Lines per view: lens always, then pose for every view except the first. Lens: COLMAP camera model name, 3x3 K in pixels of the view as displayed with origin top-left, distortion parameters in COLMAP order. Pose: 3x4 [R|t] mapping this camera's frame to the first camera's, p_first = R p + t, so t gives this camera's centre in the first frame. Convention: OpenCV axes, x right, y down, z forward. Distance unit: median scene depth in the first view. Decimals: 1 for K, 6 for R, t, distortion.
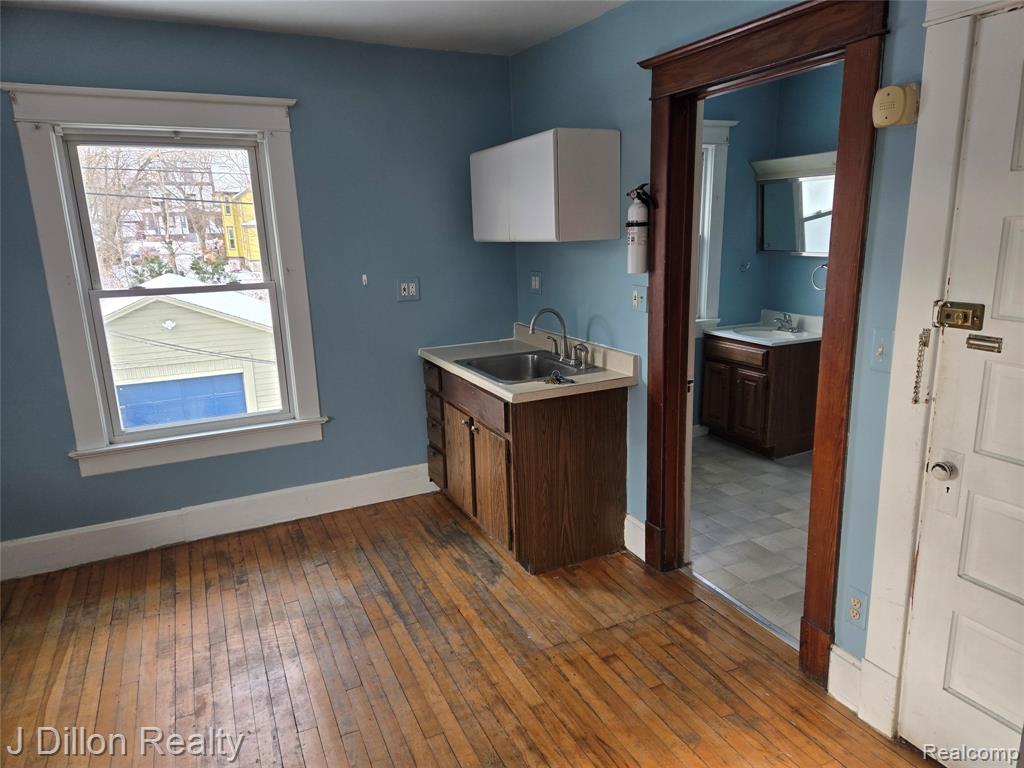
lens RADIAL K [[681.0, 0, 518.9], [0, 681.0, 383.2], [0, 0, 1]] dist [0.090929, -0.088994]
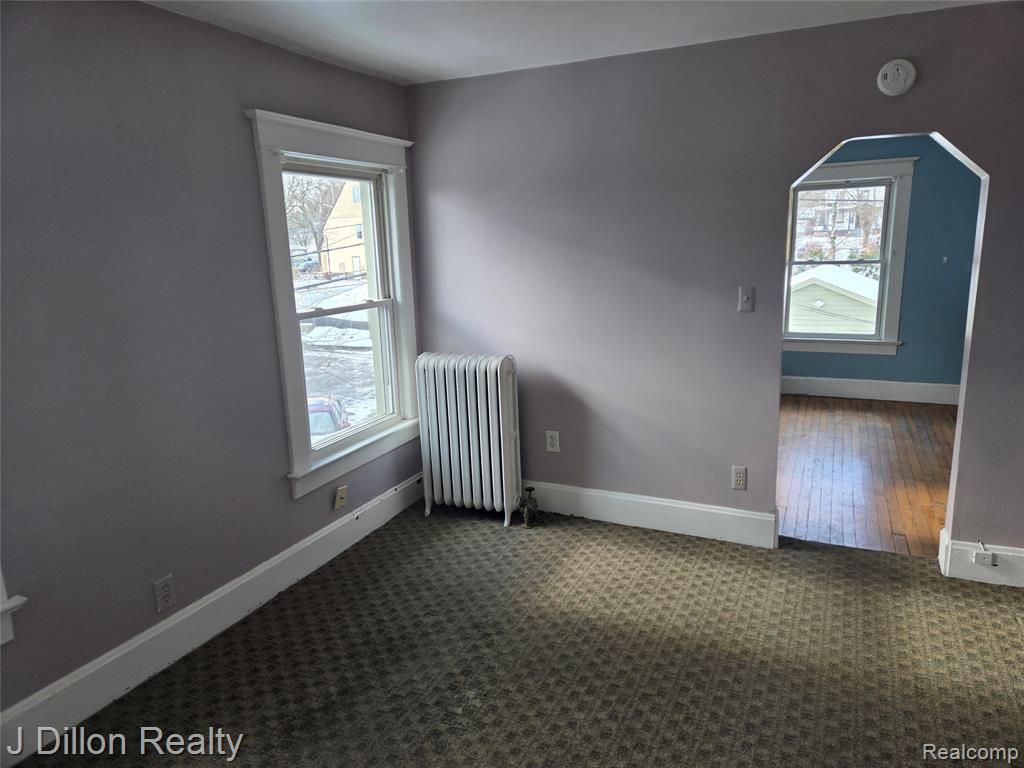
lens RADIAL K [[681.0, 0, 518.9], [0, 681.0, 383.2], [0, 0, 1]] dist [0.090929, -0.088994]
pose [[0.639090, 0.170927, -0.749899, 0.295701], [-0.165967, 0.982671, 0.082540, 0.118433], [0.751012, 0.071708, 0.656383, -0.579469]]
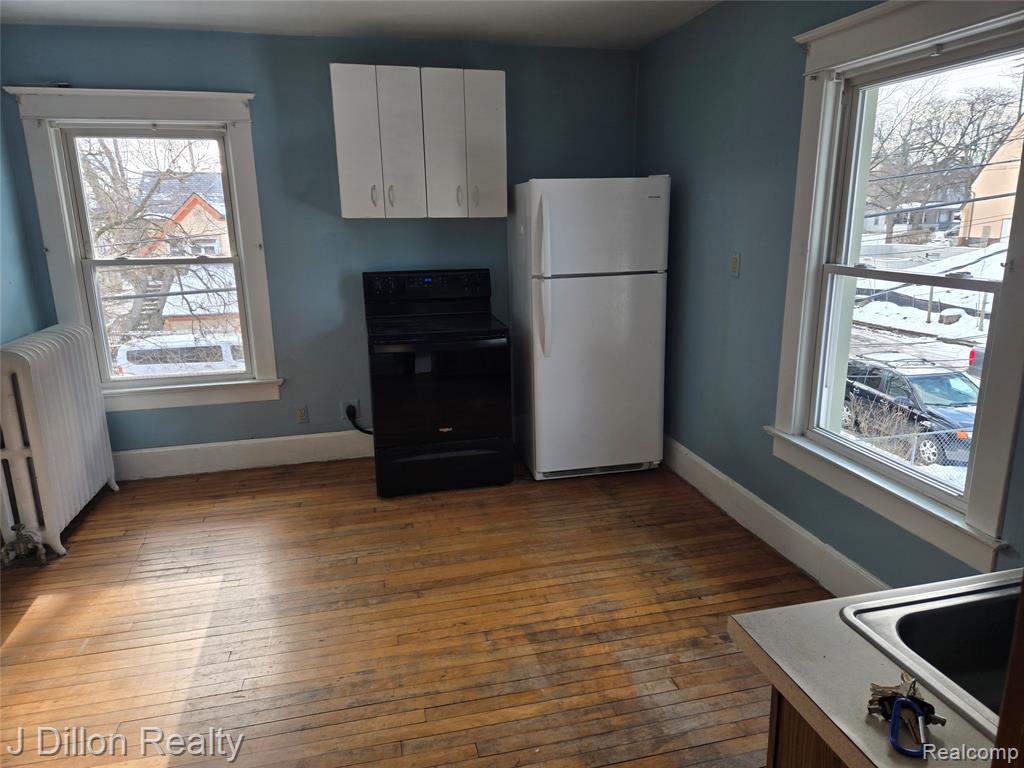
lens RADIAL K [[681.0, 0, 518.9], [0, 681.0, 383.2], [0, 0, 1]] dist [0.090929, -0.088994]
pose [[-0.222777, 0.267976, -0.937315, 0.193207], [-0.199341, 0.928640, 0.312875, -0.113212], [0.954271, 0.256547, -0.153461, 0.483399]]
